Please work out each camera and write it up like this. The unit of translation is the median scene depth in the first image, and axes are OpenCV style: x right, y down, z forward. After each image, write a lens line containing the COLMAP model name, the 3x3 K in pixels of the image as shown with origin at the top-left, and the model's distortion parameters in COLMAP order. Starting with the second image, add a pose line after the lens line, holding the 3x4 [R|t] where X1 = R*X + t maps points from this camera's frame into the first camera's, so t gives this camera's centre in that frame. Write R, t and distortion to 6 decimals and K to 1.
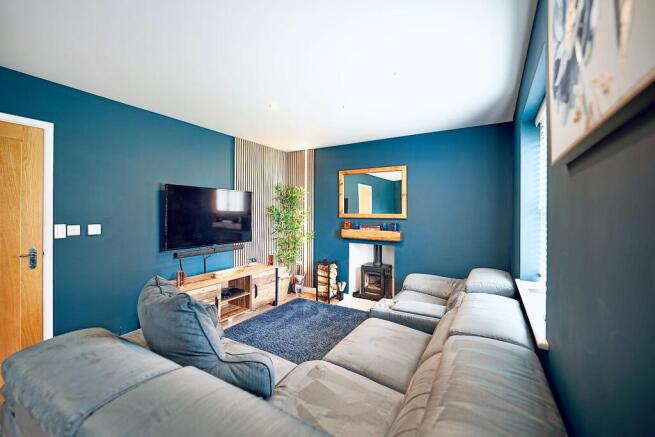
lens RADIAL K [[273.0, 0, 327.5], [0, 273.0, 218.5], [0, 0, 1]] dist [-0.007979, -0.000227]
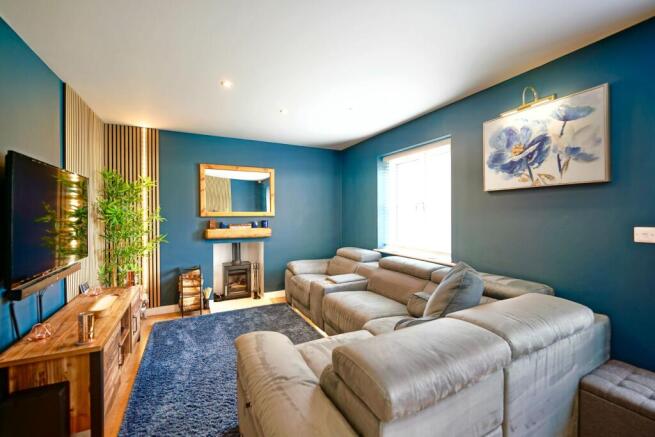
lens RADIAL K [[273.0, 0, 327.5], [0, 273.0, 218.5], [0, 0, 1]] dist [-0.007979, -0.000227]
pose [[0.543183, -0.021944, 0.839327, -0.485200], [0.020783, 0.999704, 0.012687, 0.000527], [-0.839357, 0.010552, 0.543479, 0.181191]]
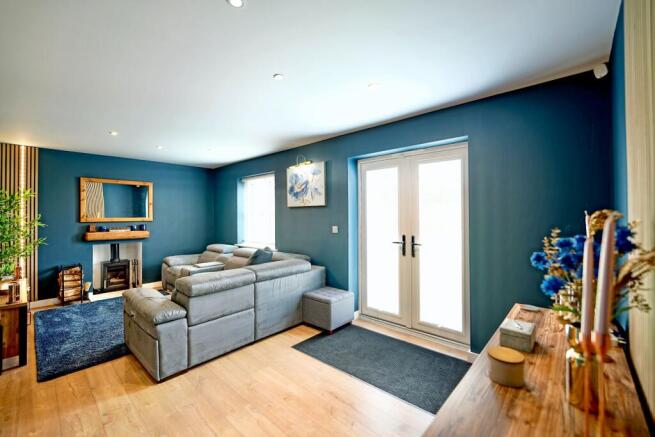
lens RADIAL K [[273.5, 0, 327.2], [0, 273.5, 214.2], [0, 0, 1]] dist [-0.015398, 0.000050]
pose [[0.206799, -0.002699, 0.978380, -0.790761], [0.022433, 0.999746, -0.001983, -0.010219], [-0.978126, 0.022358, 0.206807, -0.141103]]
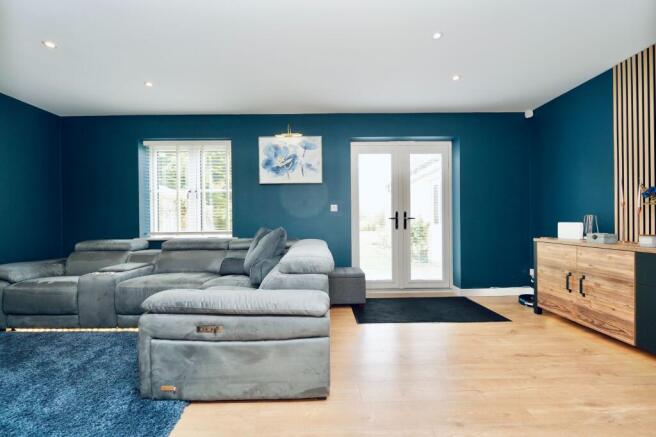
lens RADIAL K [[273.4, 0, 328.0], [0, 273.4, 218.5], [0, 0, 1]] dist [-0.007979, -0.000227]
pose [[-0.517340, -0.005784, 0.855761, -0.654117], [0.020386, 0.999610, 0.019080, 0.053142], [-0.855537, 0.027316, -0.517020, 0.474742]]
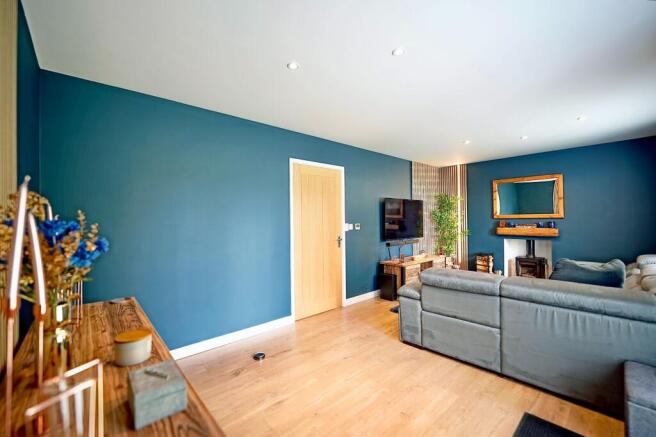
lens RADIAL K [[273.4, 0, 328.0], [0, 273.4, 218.5], [0, 0, 1]] dist [-0.007979, -0.000227]
pose [[0.955501, -0.019155, -0.294367, -0.317340], [0.012881, 0.999647, -0.023238, 0.016870], [0.294708, 0.018412, 0.955410, -0.408388]]
